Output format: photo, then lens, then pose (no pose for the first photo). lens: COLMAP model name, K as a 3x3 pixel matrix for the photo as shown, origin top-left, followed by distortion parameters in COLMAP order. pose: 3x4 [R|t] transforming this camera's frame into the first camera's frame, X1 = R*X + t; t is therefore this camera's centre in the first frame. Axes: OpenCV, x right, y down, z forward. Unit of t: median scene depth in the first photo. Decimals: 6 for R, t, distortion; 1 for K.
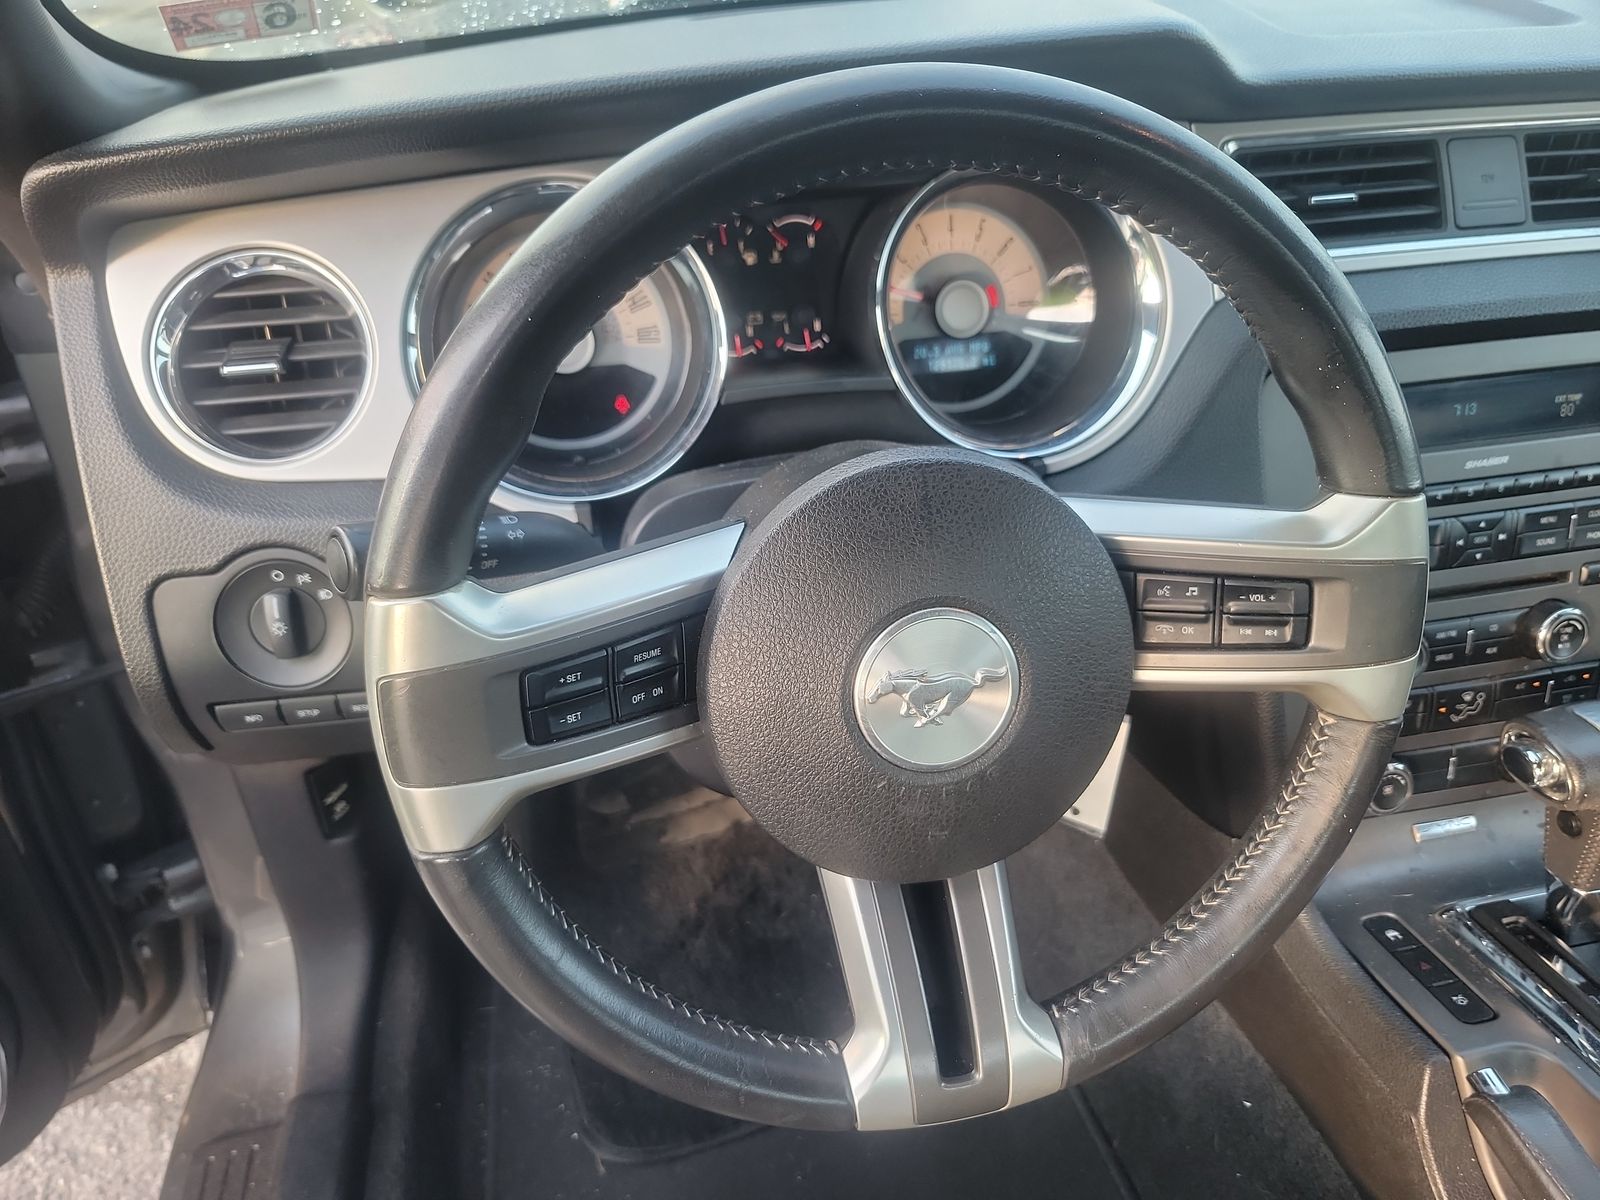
lens RADIAL K [[1129.2, 0, 797.3], [0, 1129.2, 611.7], [0, 0, 1]] dist [0.056520, -0.037232]
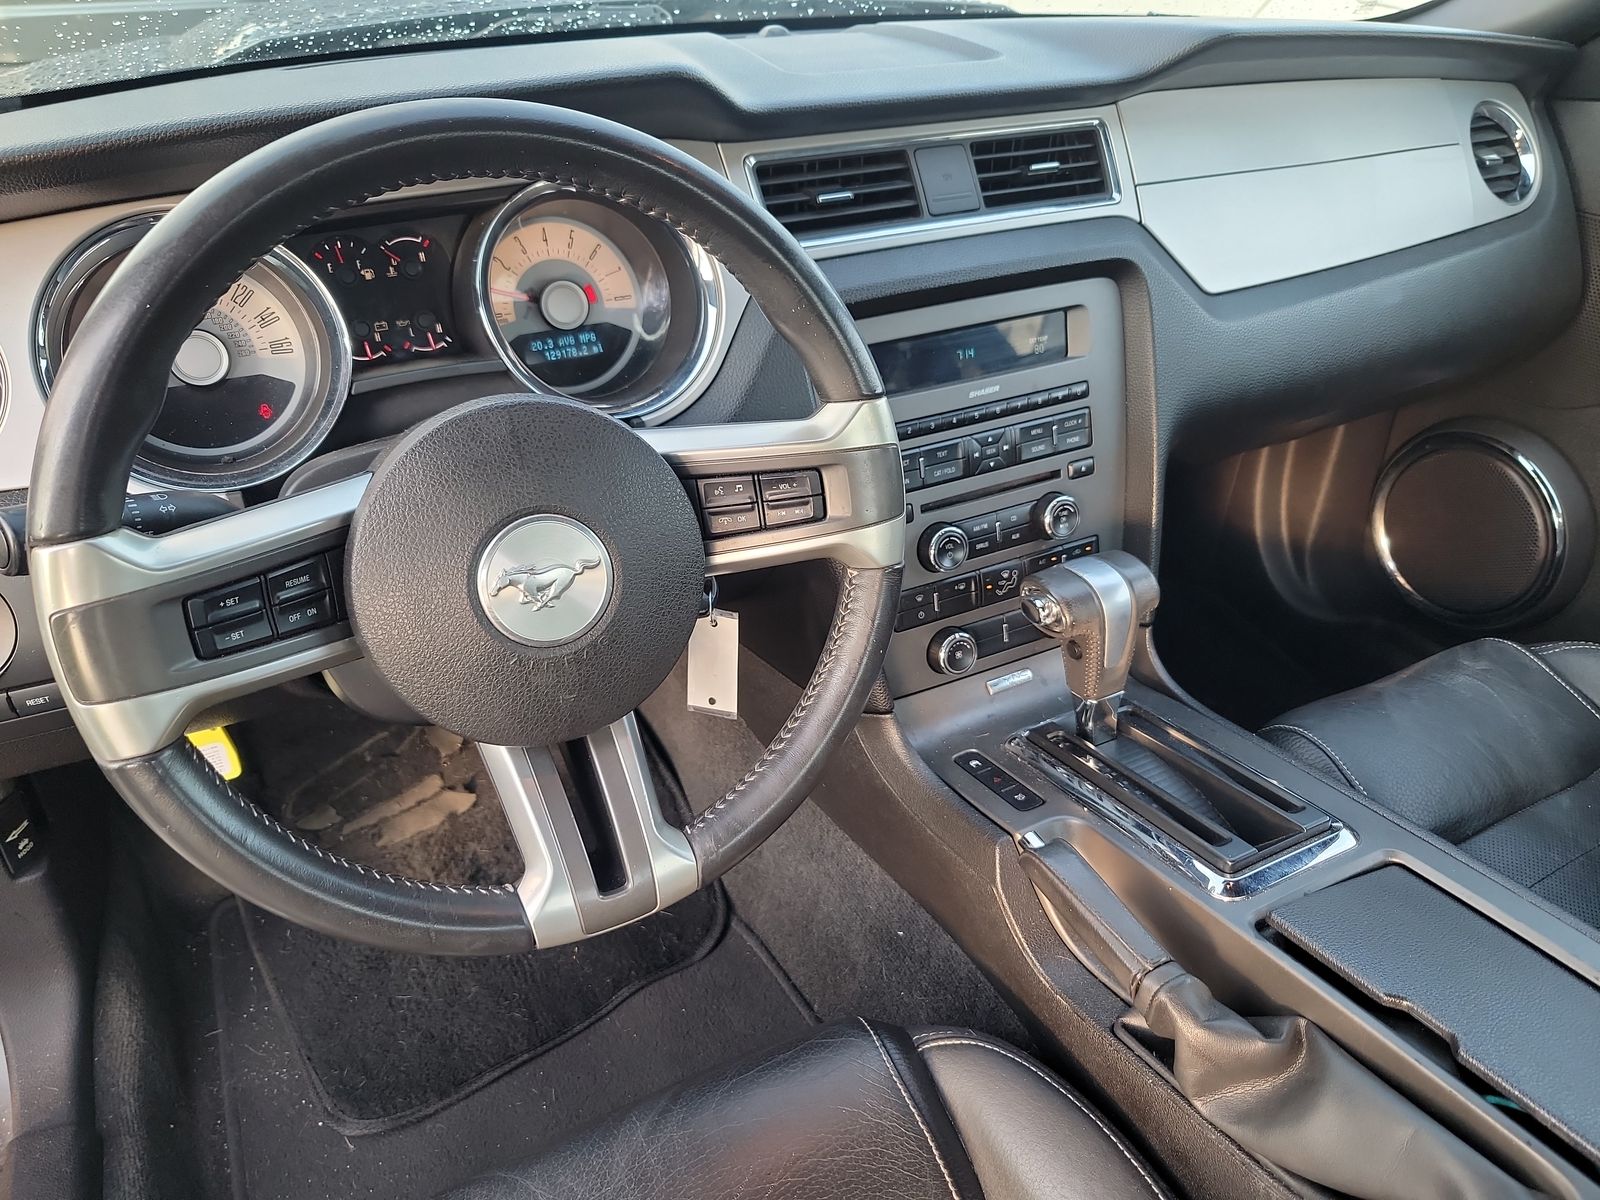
lens RADIAL K [[1129.2, 0, 790.1], [0, 1129.2, 599.3], [0, 0, 1]] dist [0.056520, -0.037232]
pose [[0.962798, -0.138634, 0.231950, 0.067546], [0.147954, 0.988722, -0.023195, 0.122421], [-0.226119, 0.056650, 0.972451, -0.232097]]
